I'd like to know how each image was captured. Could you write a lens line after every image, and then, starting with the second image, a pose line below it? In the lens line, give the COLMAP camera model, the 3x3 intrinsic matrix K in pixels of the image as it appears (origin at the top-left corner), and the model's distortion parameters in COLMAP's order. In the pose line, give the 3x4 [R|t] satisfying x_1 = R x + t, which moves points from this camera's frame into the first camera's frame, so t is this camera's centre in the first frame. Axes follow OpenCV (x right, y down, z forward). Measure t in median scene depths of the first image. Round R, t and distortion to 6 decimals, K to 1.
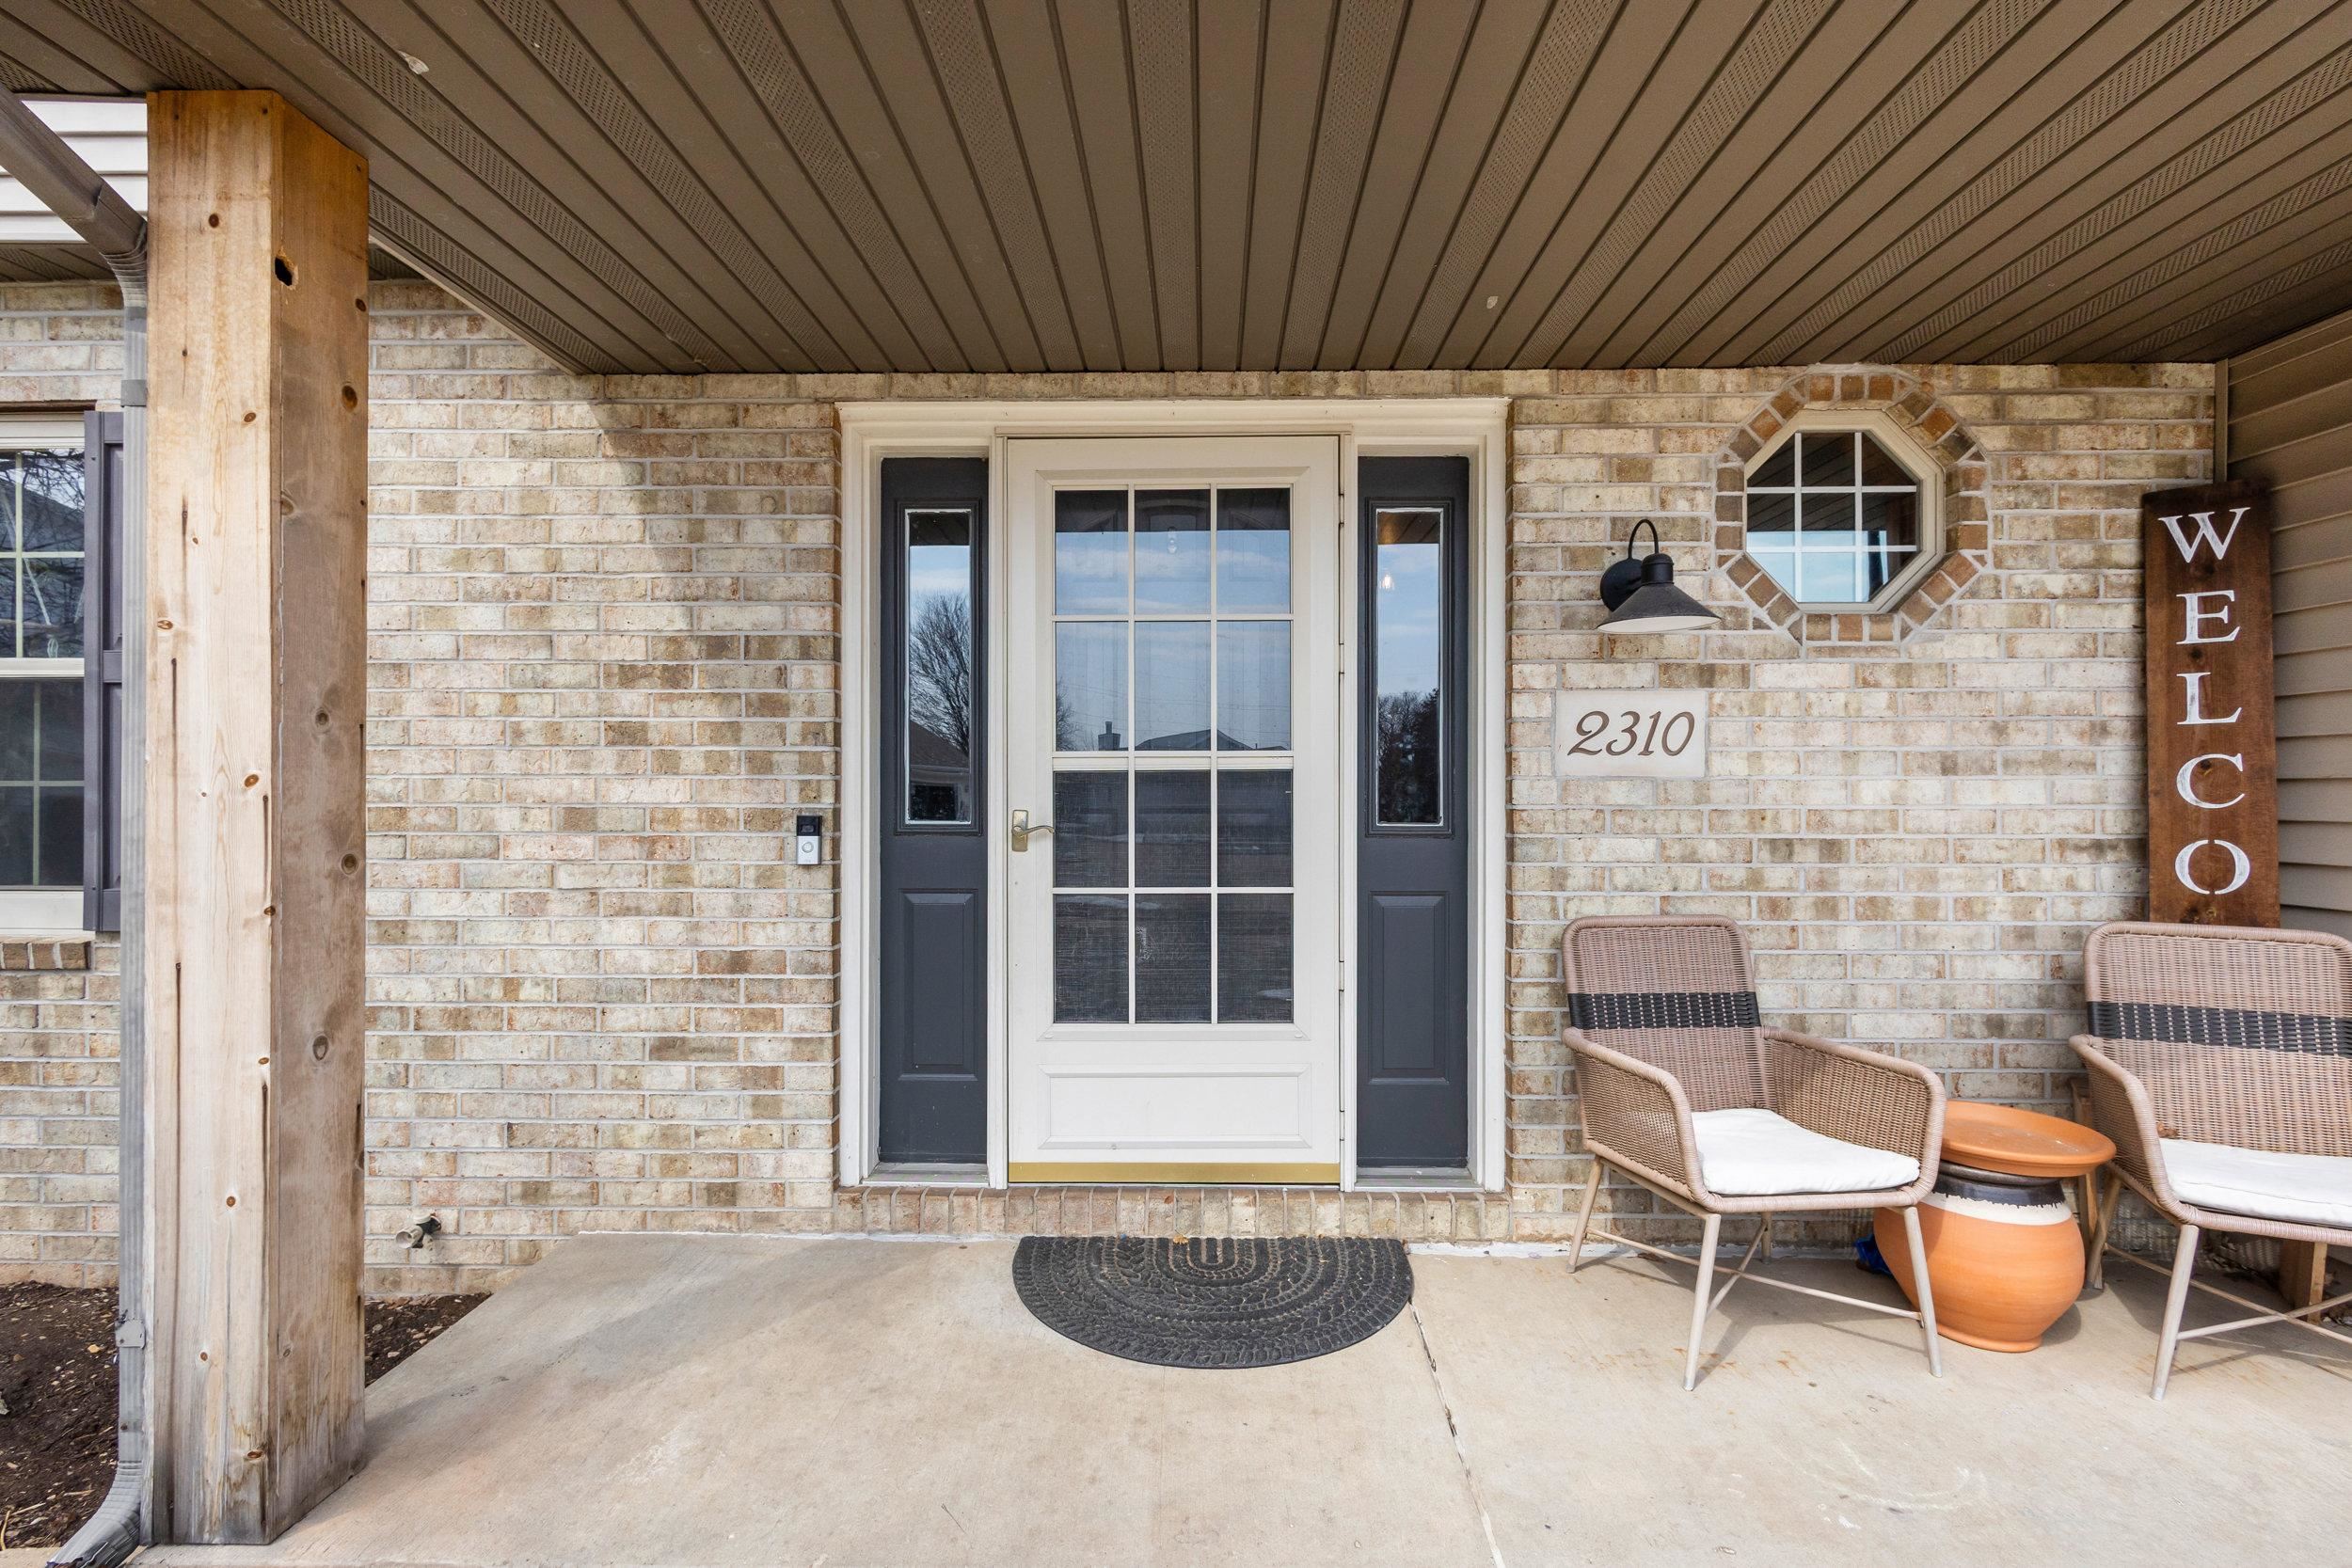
lens RADIAL K [[1087.6, 0, 1174.1], [0, 1087.6, 790.9], [0, 0, 1]] dist [0.005621, -0.002641]
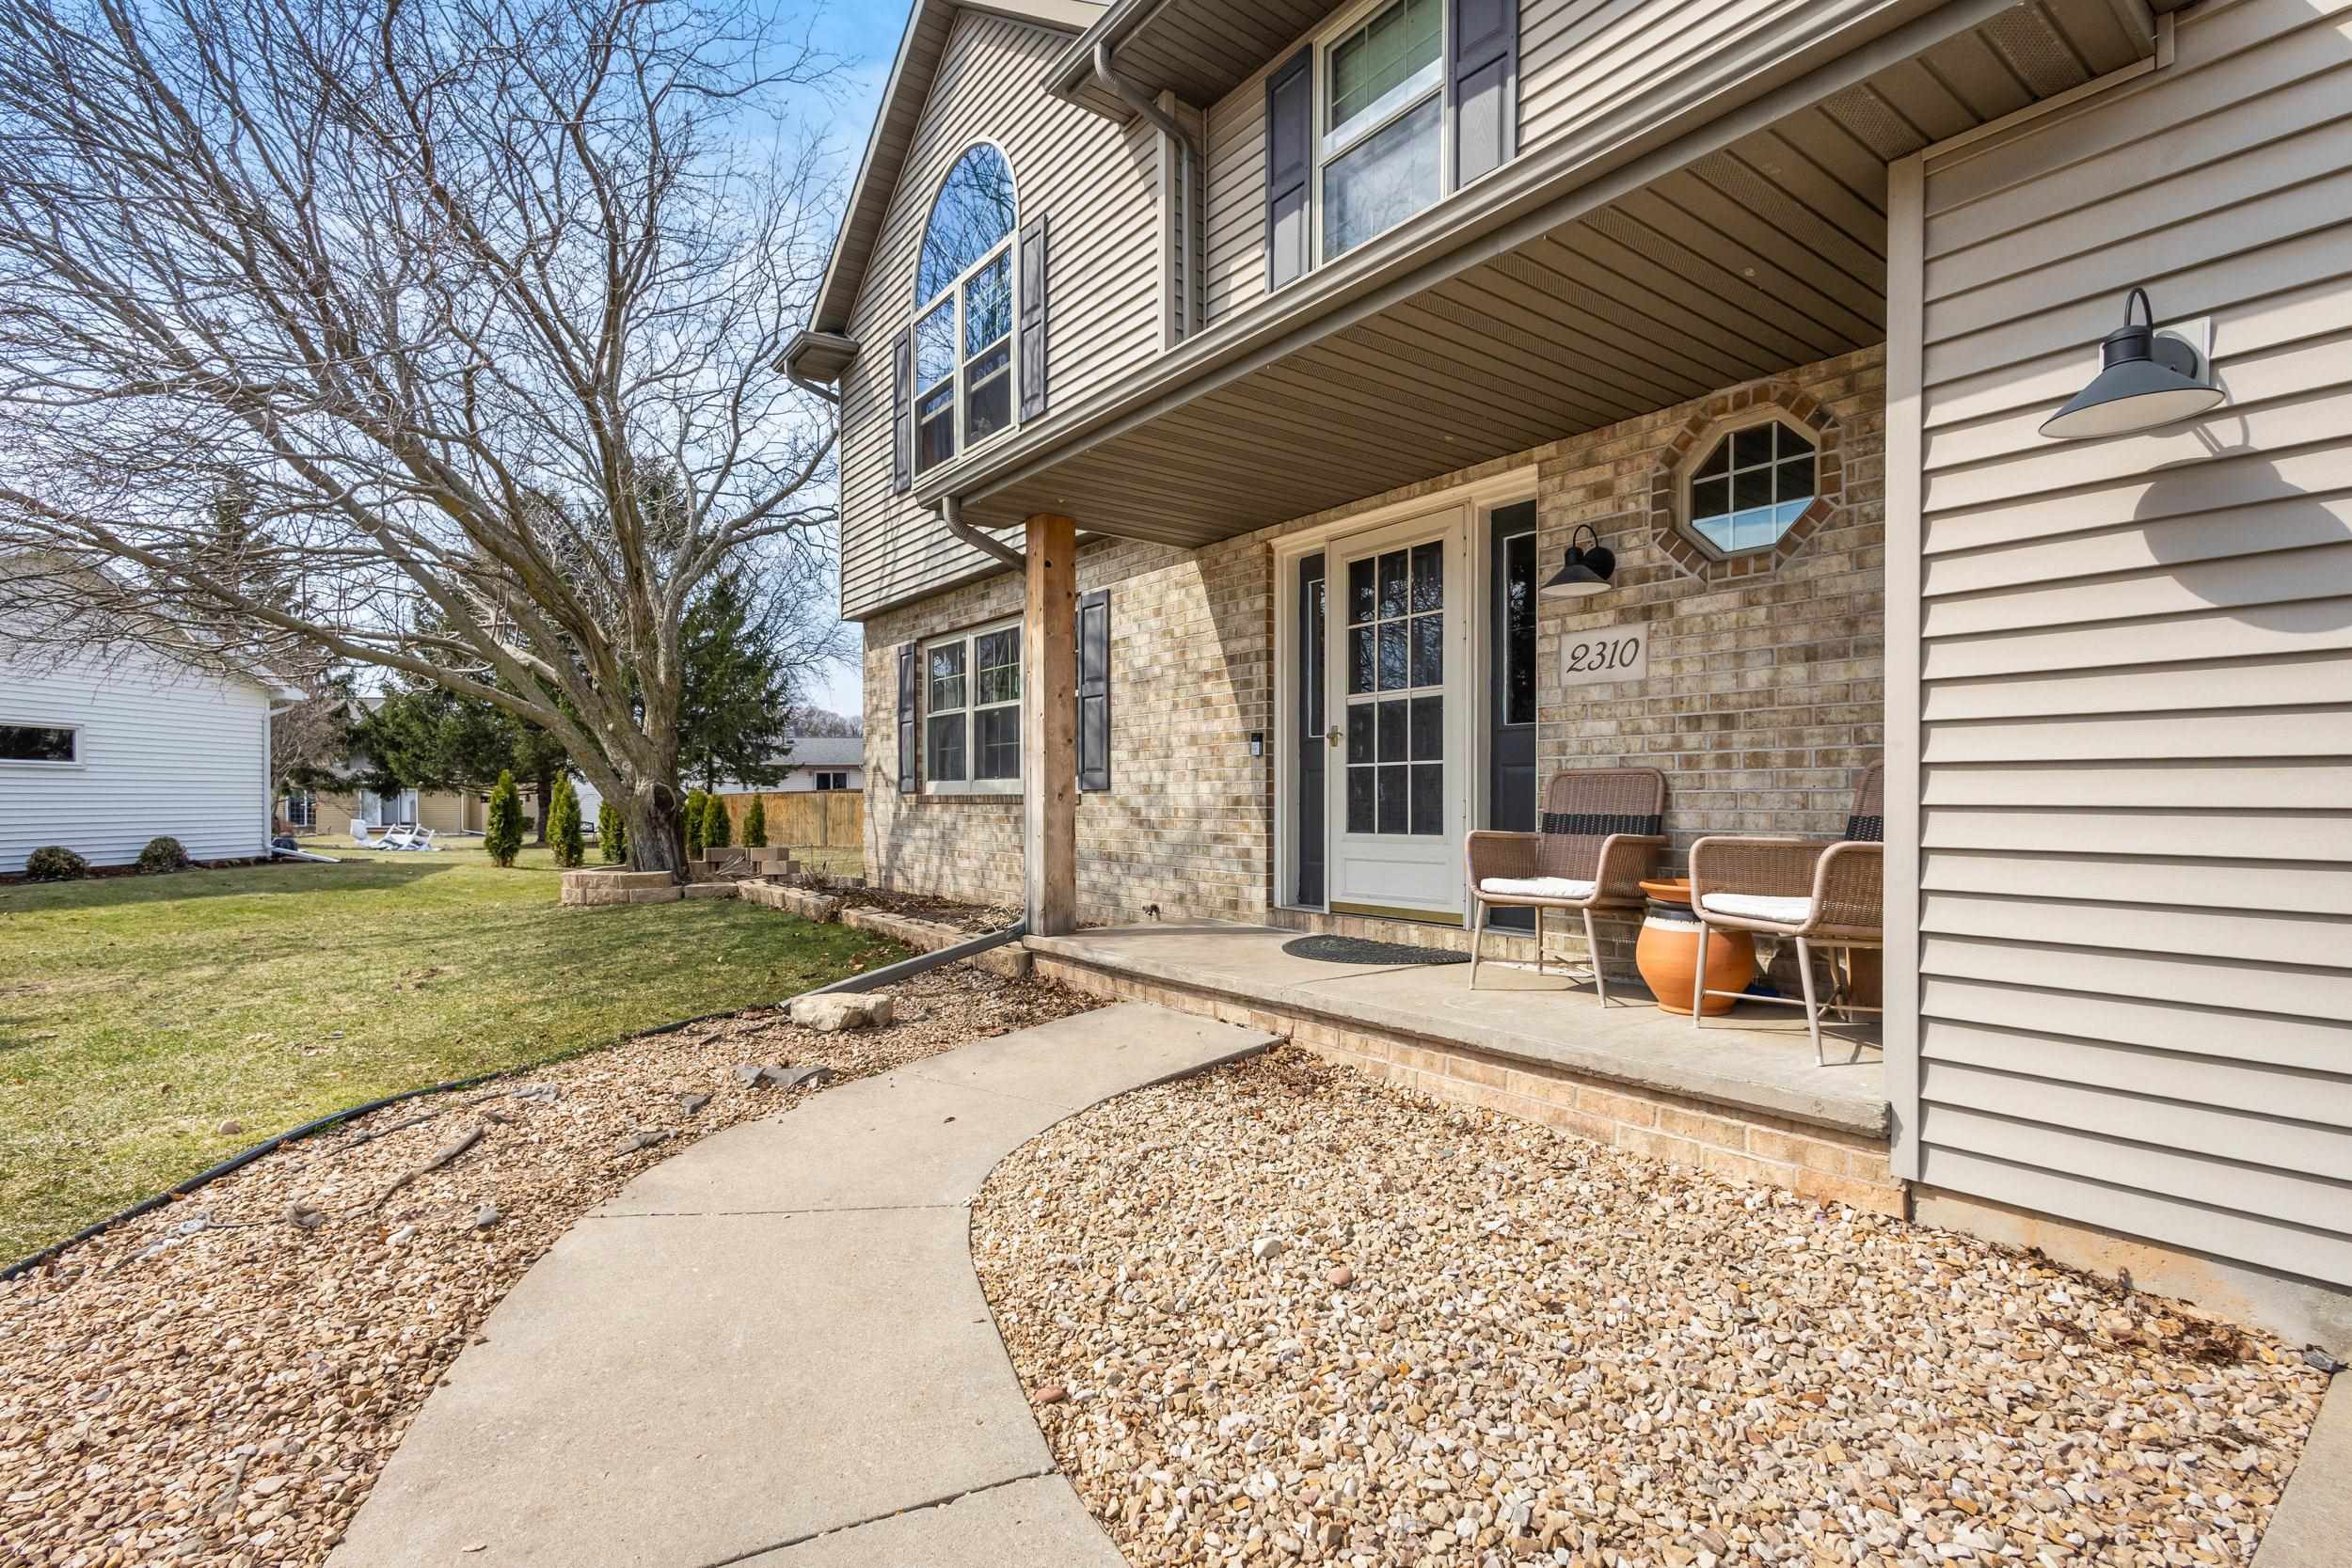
lens RADIAL K [[1087.6, 0, 1177.0], [0, 1087.6, 810.9], [0, 0, 1]] dist [0.005621, -0.002641]
pose [[0.616974, 0.007131, -0.786952, 1.283753], [-0.001390, 0.999967, 0.007972, 0.162009], [0.786983, -0.003825, 0.616963, -0.473959]]
